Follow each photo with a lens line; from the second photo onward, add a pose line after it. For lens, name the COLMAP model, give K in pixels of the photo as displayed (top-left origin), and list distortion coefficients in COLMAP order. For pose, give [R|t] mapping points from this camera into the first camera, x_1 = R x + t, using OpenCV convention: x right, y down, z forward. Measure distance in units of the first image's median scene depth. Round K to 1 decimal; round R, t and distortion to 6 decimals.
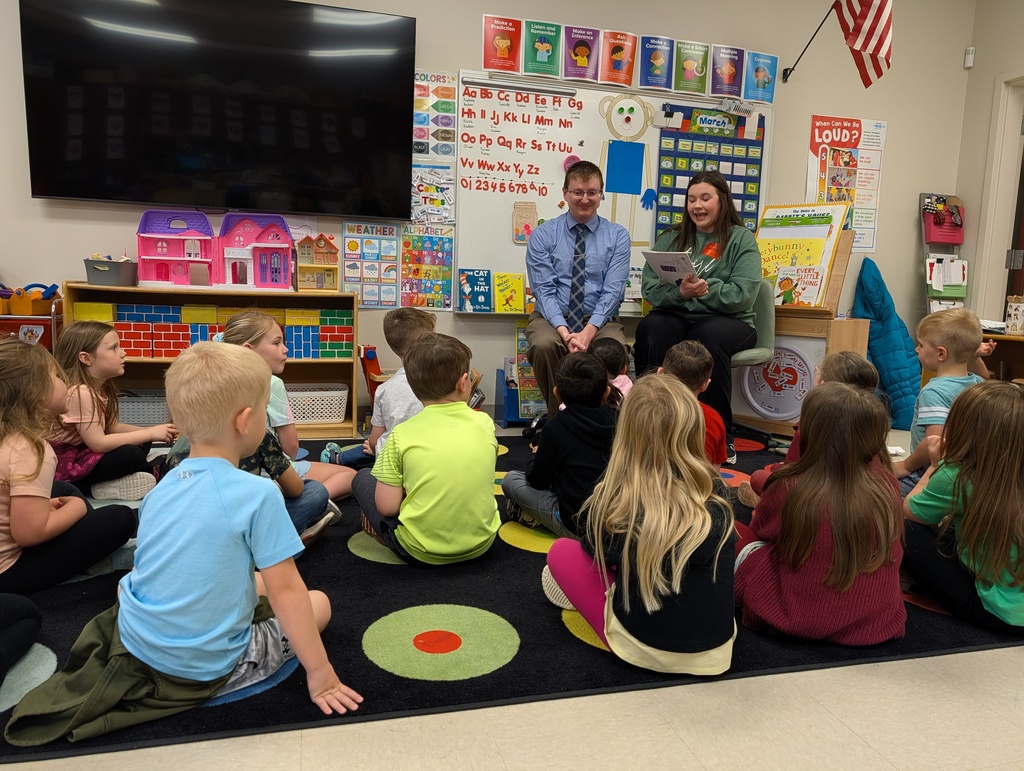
lens RADIAL K [[722.4, 0, 522.2], [0, 722.4, 381.8], [0, 0, 1]] dist [0.009201, 0.000156]
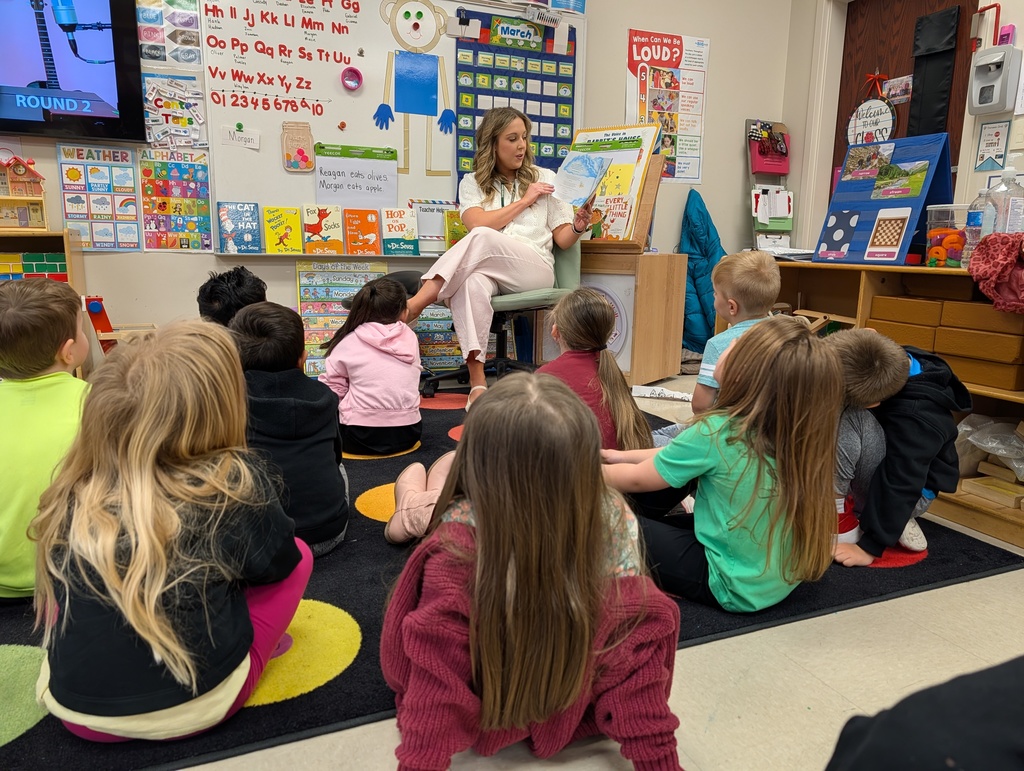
lens RADIAL K [[720.7, 0, 513.2], [0, 720.7, 381.3], [0, 0, 1]] dist [0.010069, 0.000250]
pose [[0.990845, -0.042106, 0.128269, 0.136031], [0.033418, 0.997046, 0.069151, 0.004960], [-0.130802, -0.064232, 0.989326, 0.105717]]
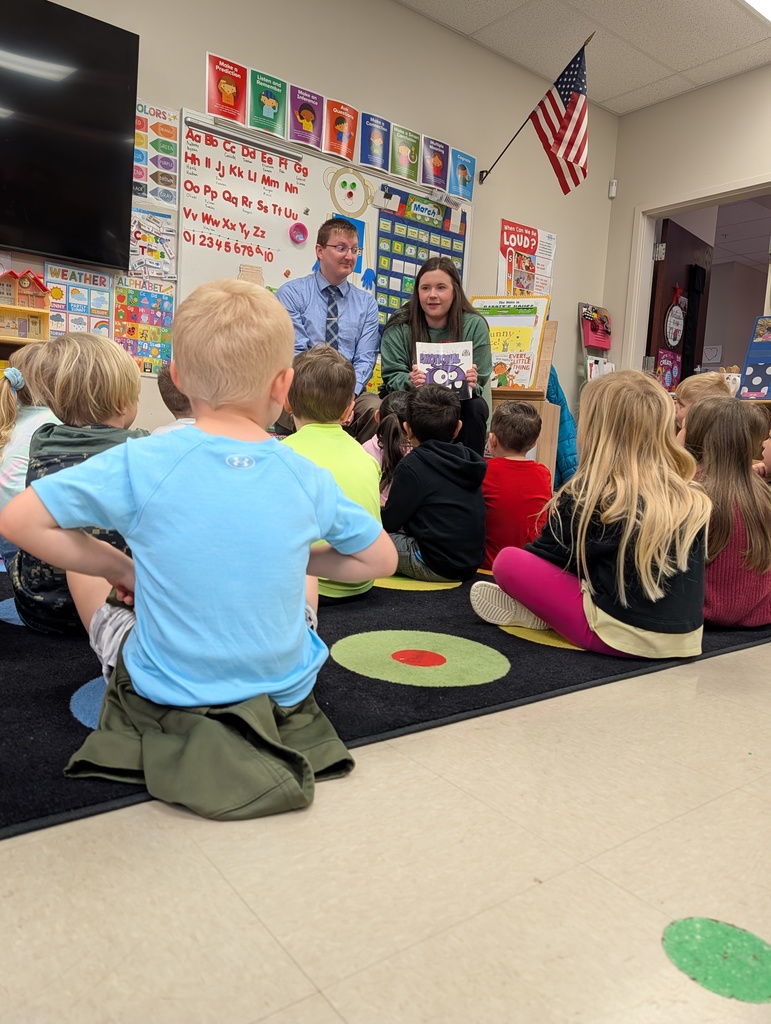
lens RADIAL K [[722.4, 0, 386.8], [0, 722.4, 507.1], [0, 0, 1]] dist [0.009201, 0.000156]
pose [[0.929671, -0.016638, 0.368016, -0.181708], [0.017785, 0.999842, 0.000275, 0.064697], [-0.367963, 0.006289, 0.929819, 0.070914]]
